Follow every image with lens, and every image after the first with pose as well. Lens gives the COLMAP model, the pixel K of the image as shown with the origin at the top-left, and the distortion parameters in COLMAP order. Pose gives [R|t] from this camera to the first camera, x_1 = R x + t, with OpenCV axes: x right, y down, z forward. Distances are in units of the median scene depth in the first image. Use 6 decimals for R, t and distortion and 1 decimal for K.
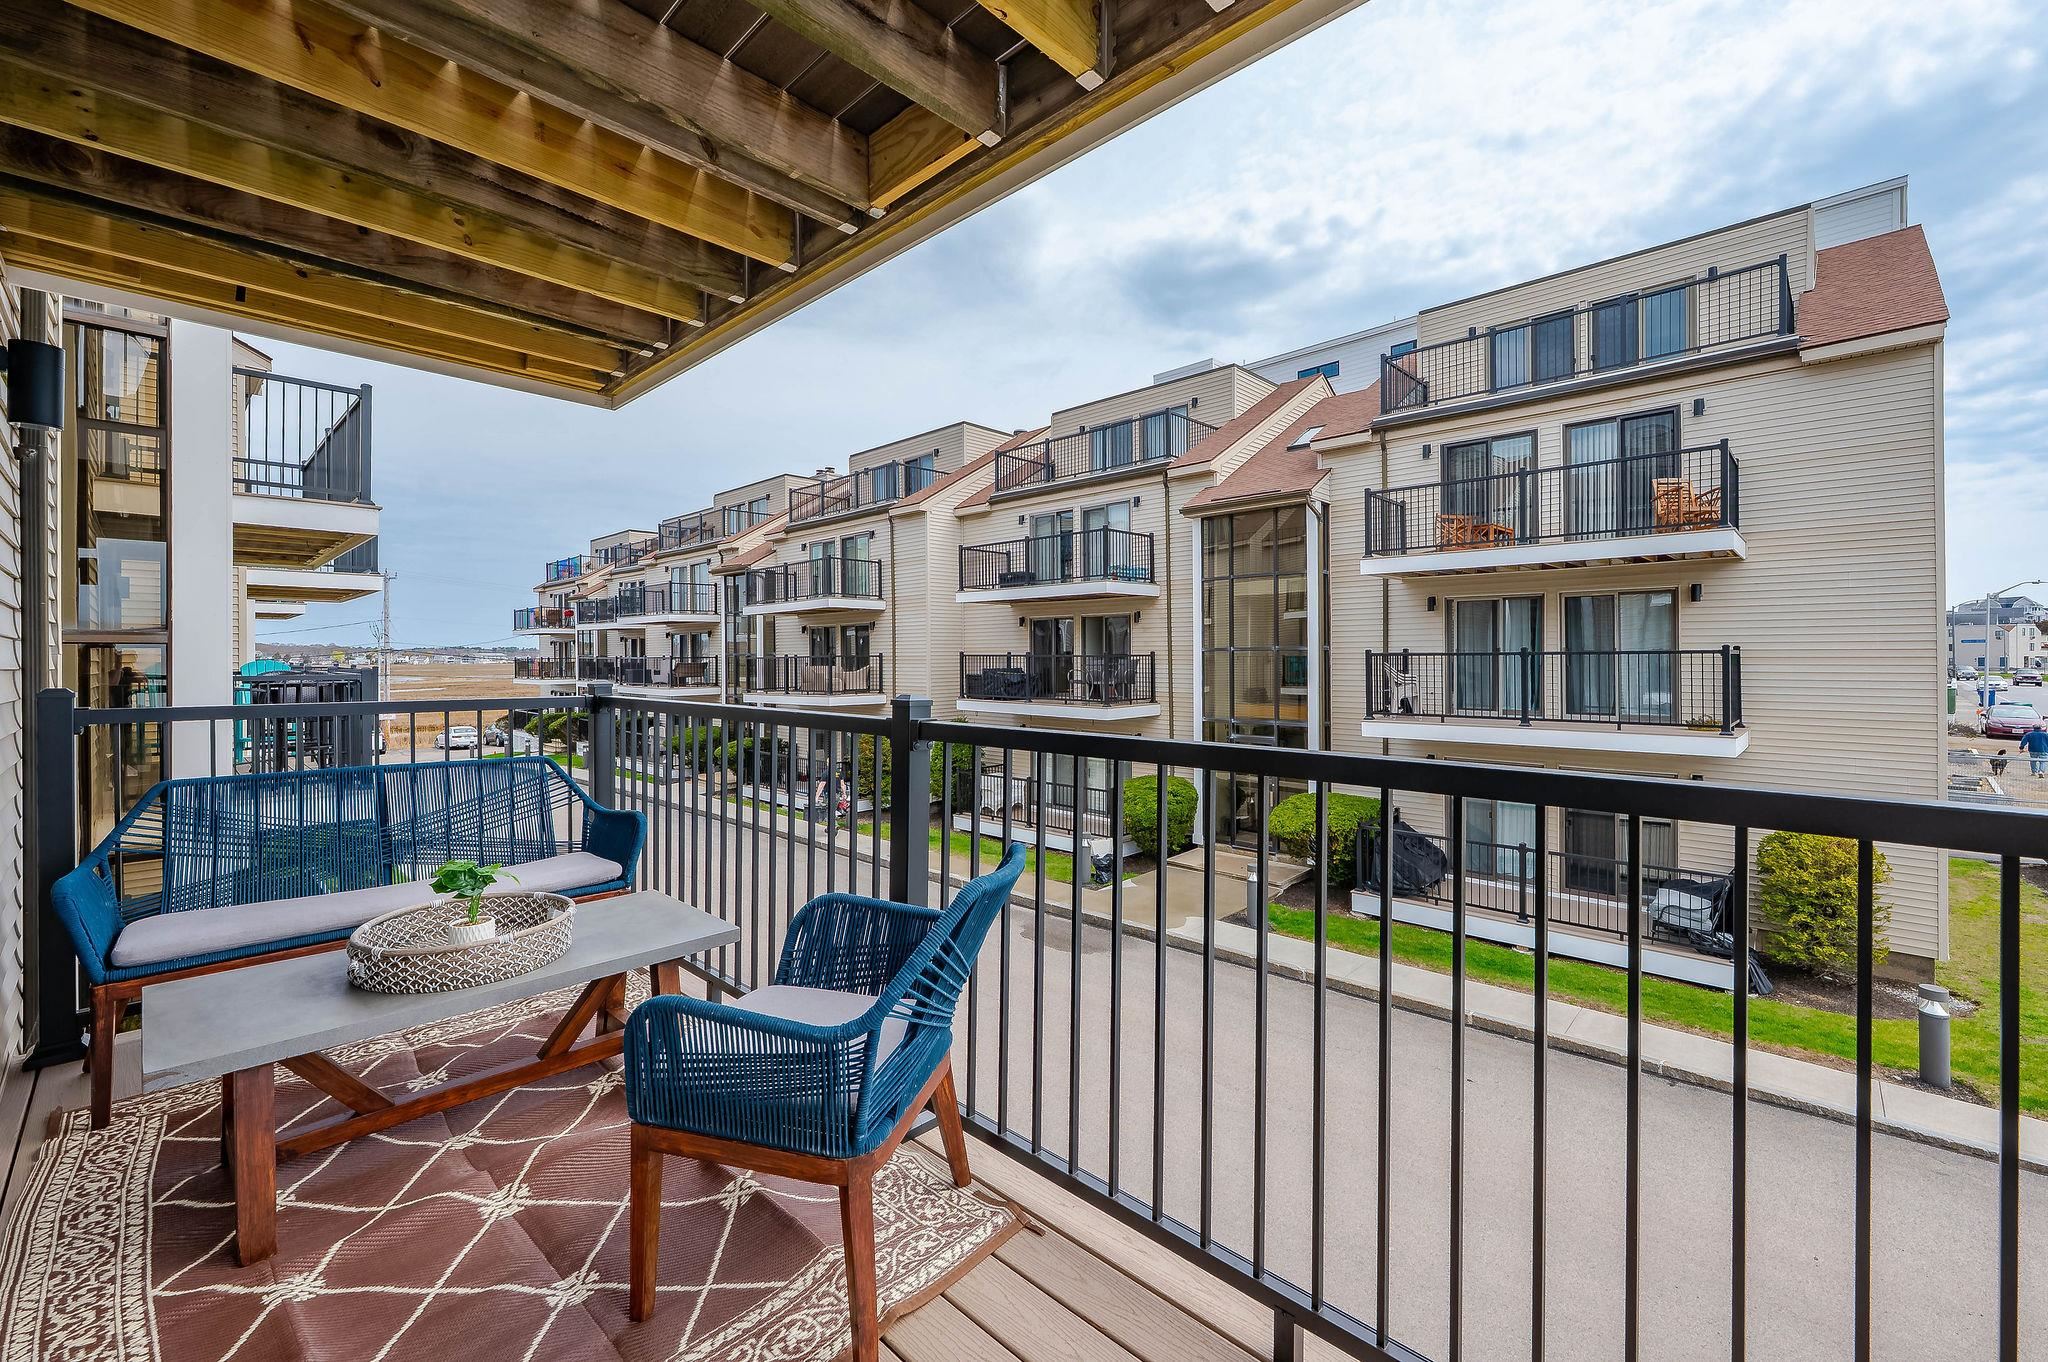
lens RADIAL K [[856.0, 0, 1026.3], [0, 856.0, 672.5], [0, 0, 1]] dist [0.000090, -0.000245]
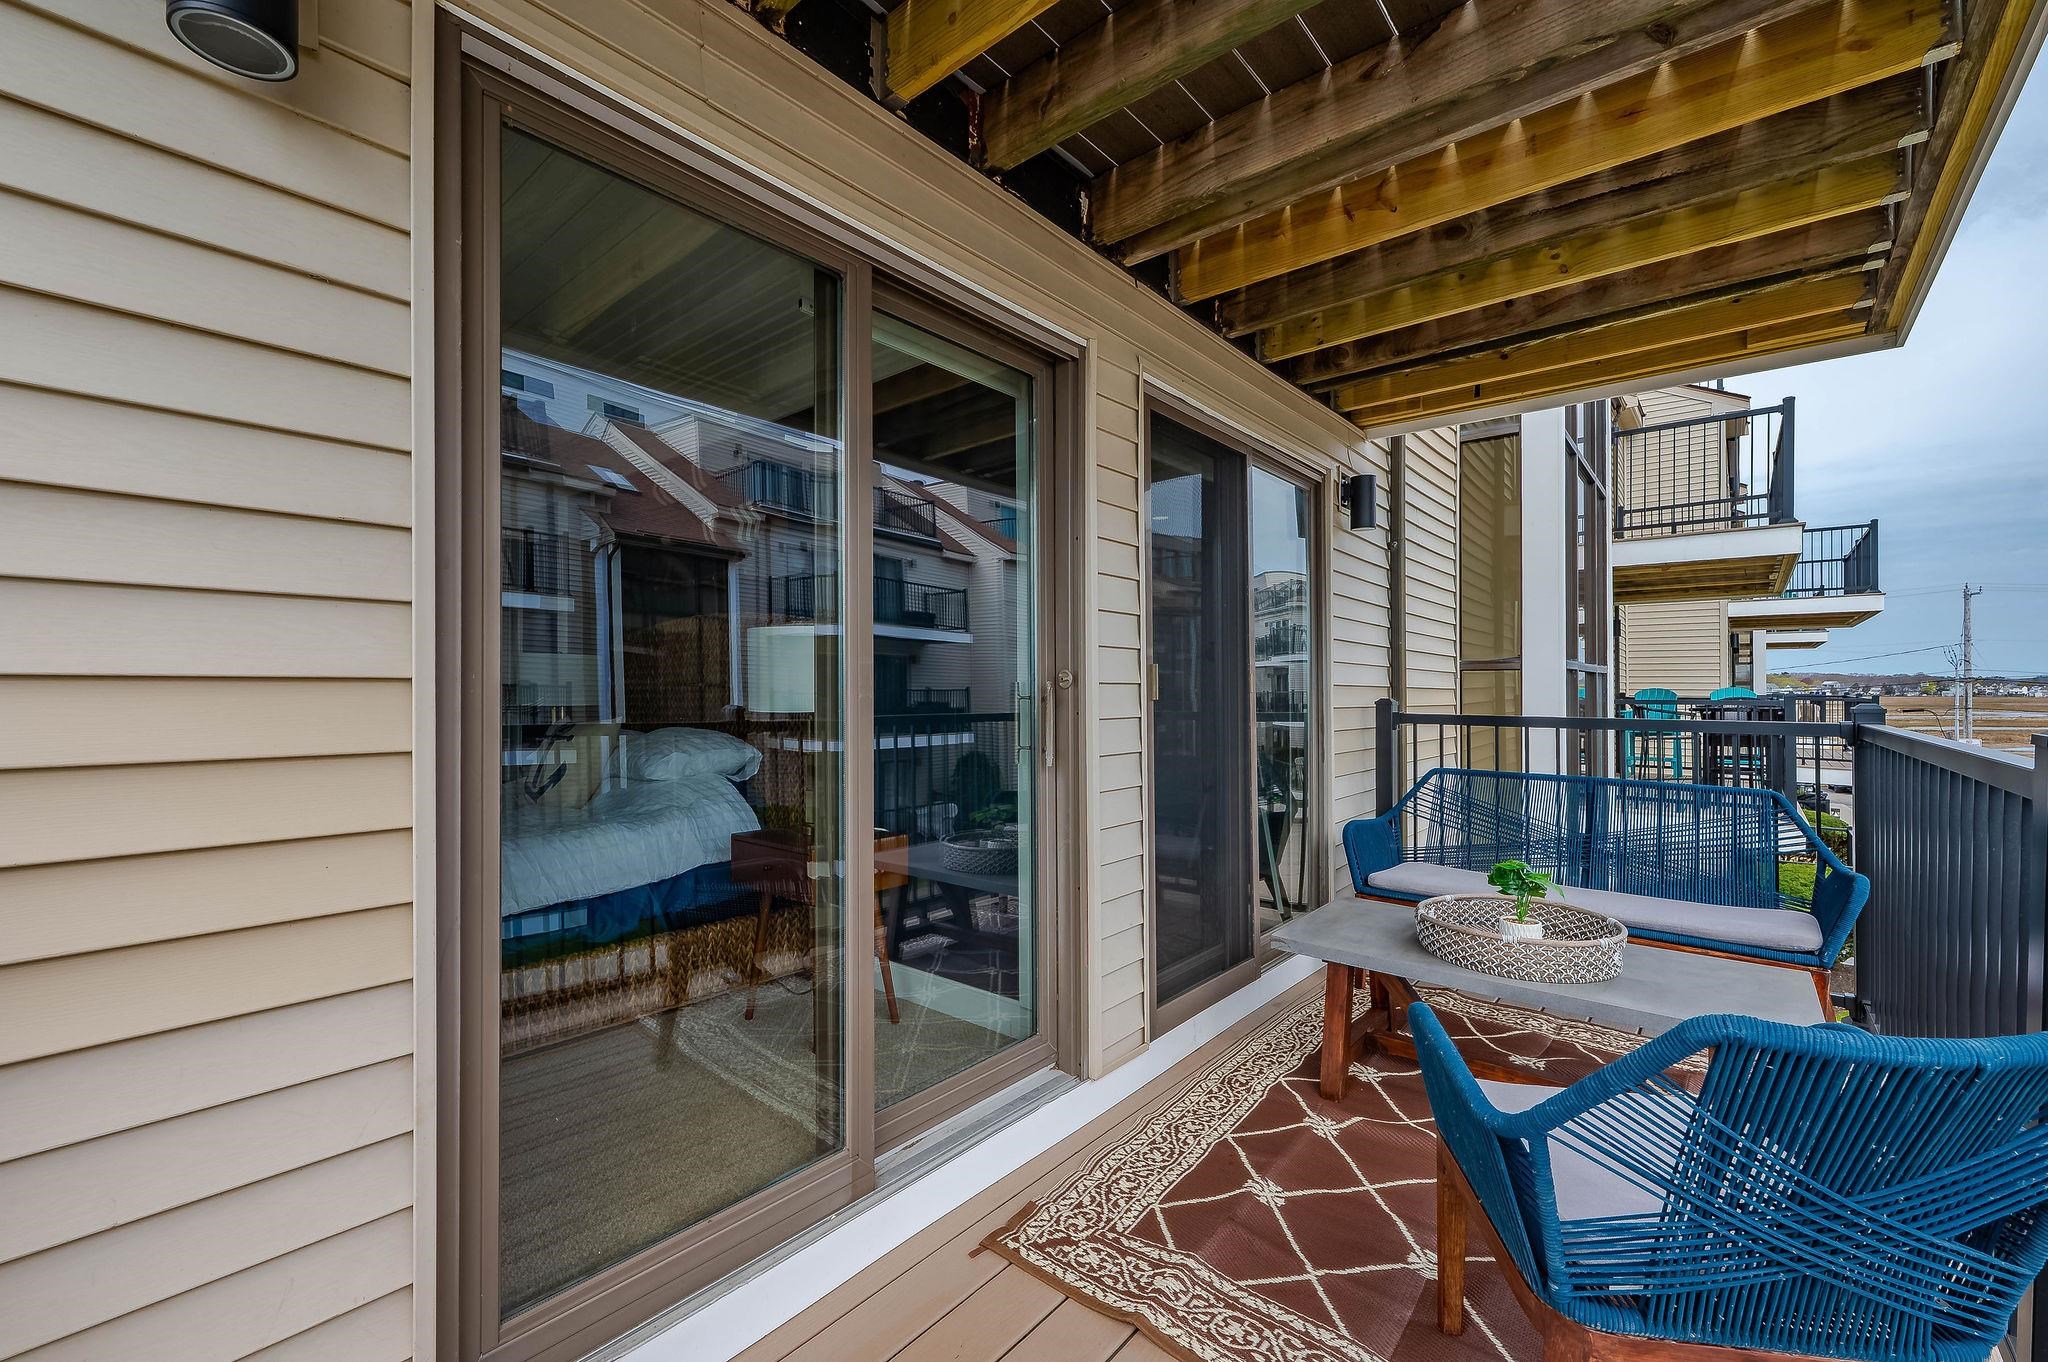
lens RADIAL K [[832.3, 0, 1033.6], [0, 832.3, 699.7], [0, 0, 1]] dist [0.000005, 0.000095]
pose [[0.066501, 0.014172, -0.997686, 0.293119], [-0.018305, 0.999748, 0.012981, 0.013281], [0.997618, 0.017400, 0.066744, 0.280061]]
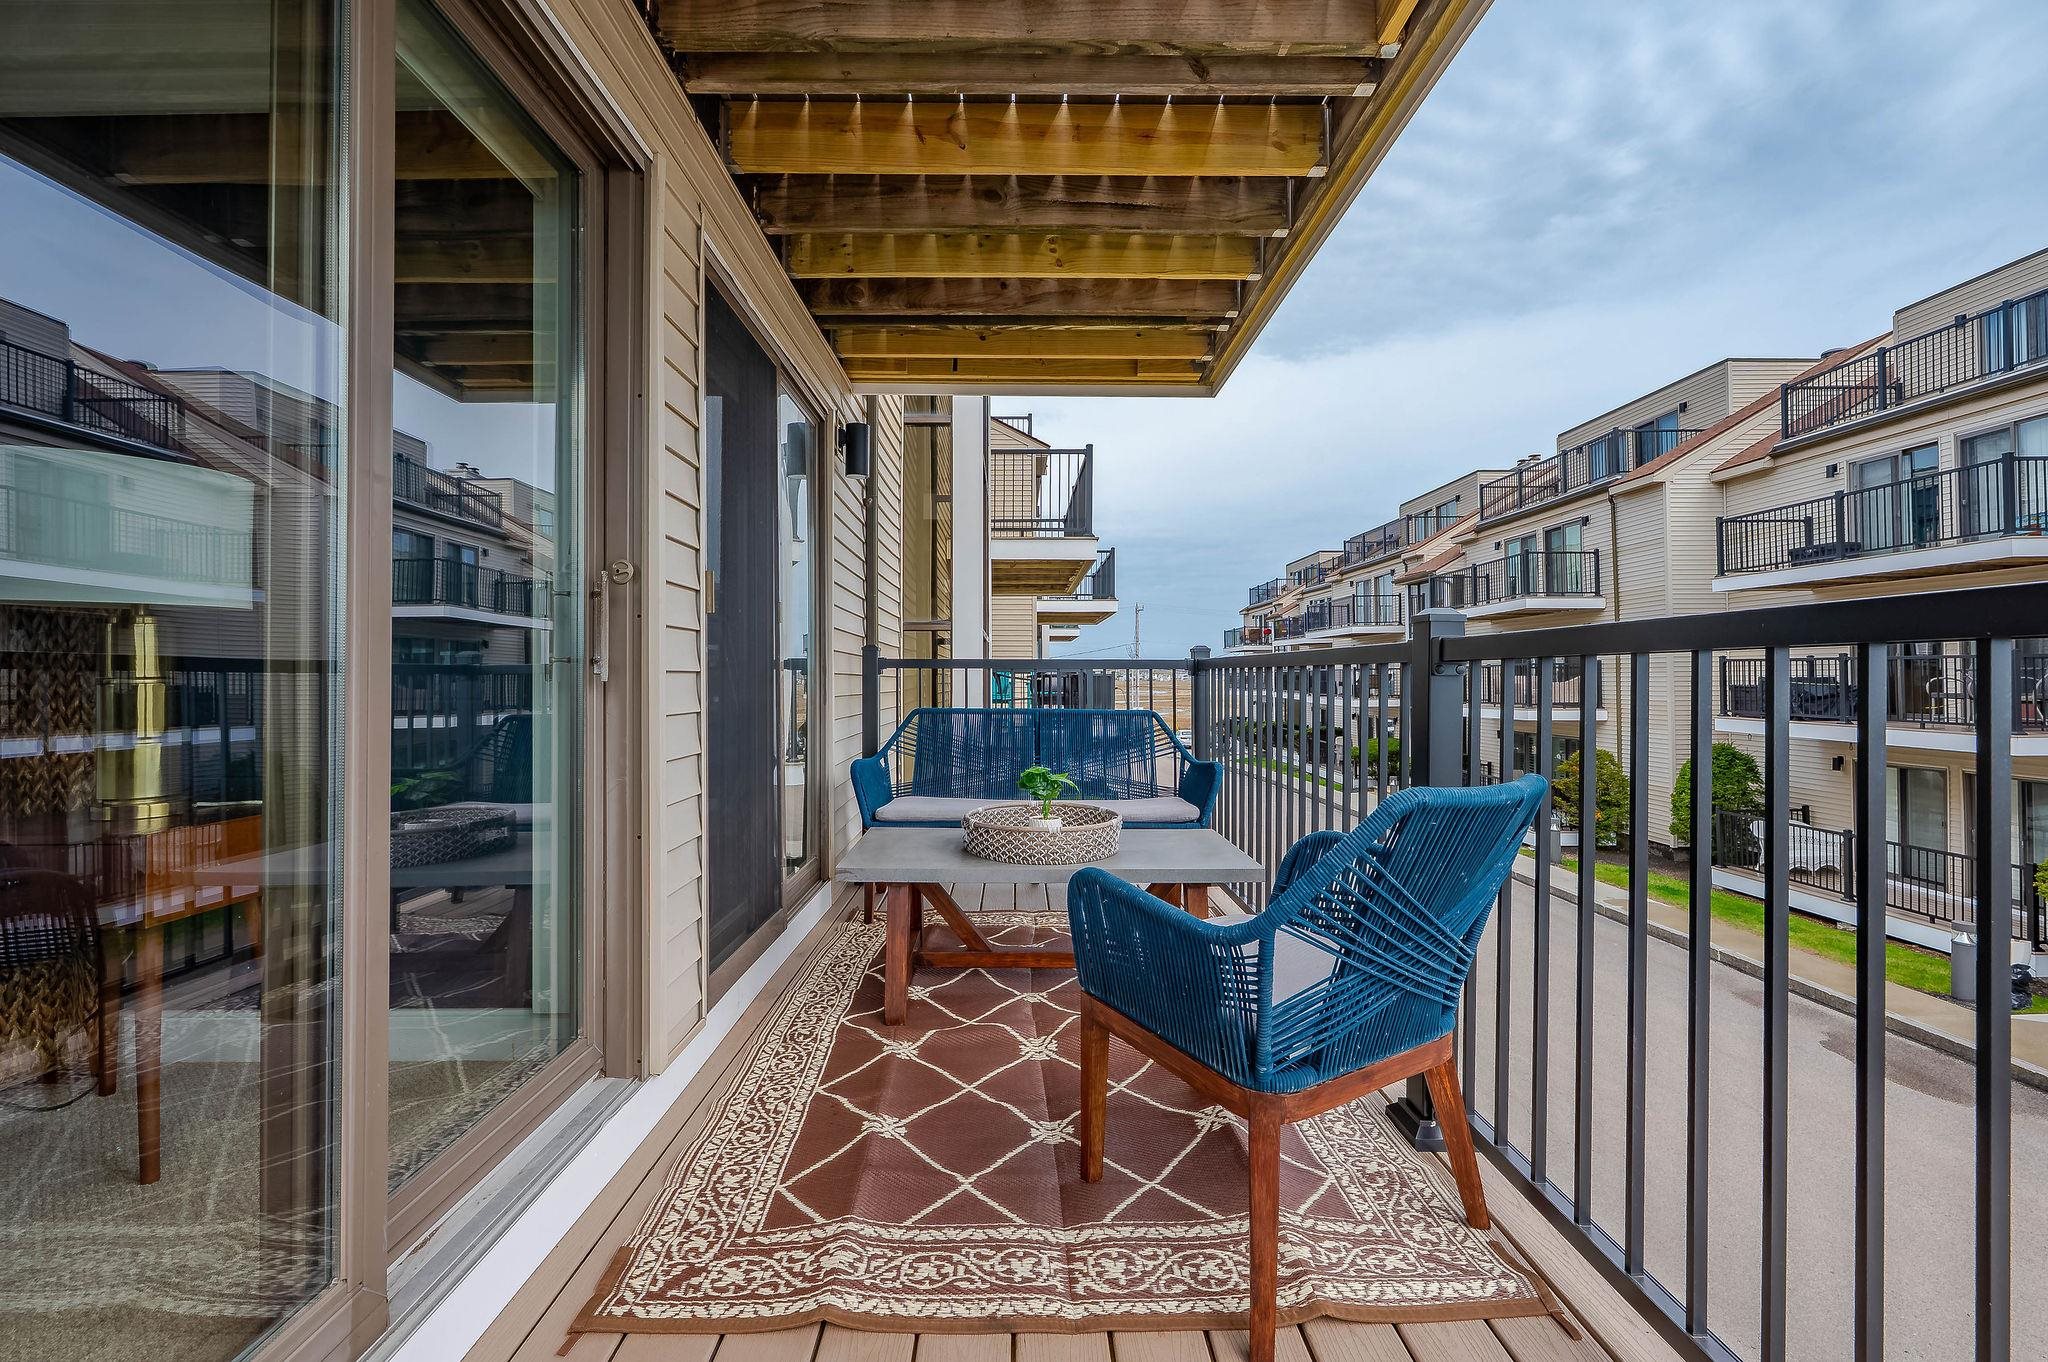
lens RADIAL K [[826.0, 0, 1004.6], [0, 826.0, 674.2], [0, 0, 1]] dist [0.000422, 0.000571]
pose [[0.689489, -0.002149, -0.724293, 0.135391], [-0.012607, 0.999809, -0.014968, 0.092727], [0.724186, 0.019451, 0.689330, 0.132124]]
